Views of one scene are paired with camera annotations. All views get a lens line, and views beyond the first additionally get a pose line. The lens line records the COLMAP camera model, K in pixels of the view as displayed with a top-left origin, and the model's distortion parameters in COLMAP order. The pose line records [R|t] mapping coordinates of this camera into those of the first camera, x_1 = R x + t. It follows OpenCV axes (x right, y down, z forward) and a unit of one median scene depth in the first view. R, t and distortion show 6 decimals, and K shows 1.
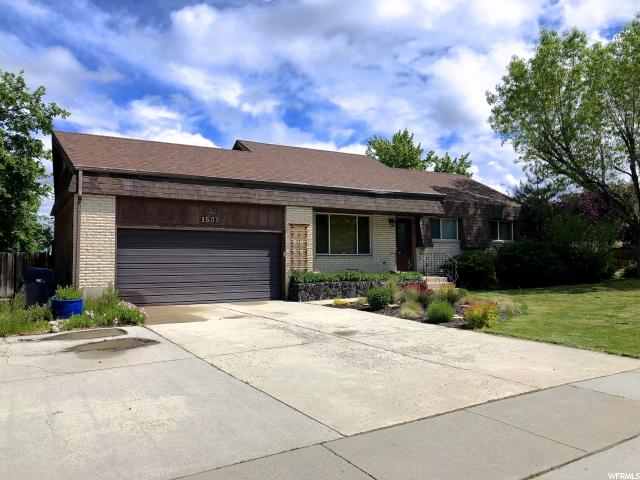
lens RADIAL K [[515.3, 0, 321.5], [0, 515.3, 240.9], [0, 0, 1]] dist [0.010080, -0.000643]
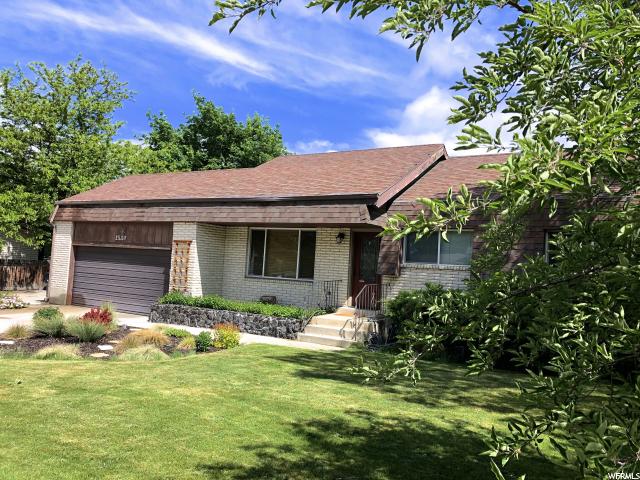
lens RADIAL K [[515.3, 0, 321.1], [0, 515.3, 238.5], [0, 0, 1]] dist [0.010080, -0.000643]
pose [[0.486123, -0.019379, -0.873676, 0.912391], [-0.029608, 0.998815, -0.038629, -0.007806], [0.873389, 0.044646, 0.484973, 0.769637]]
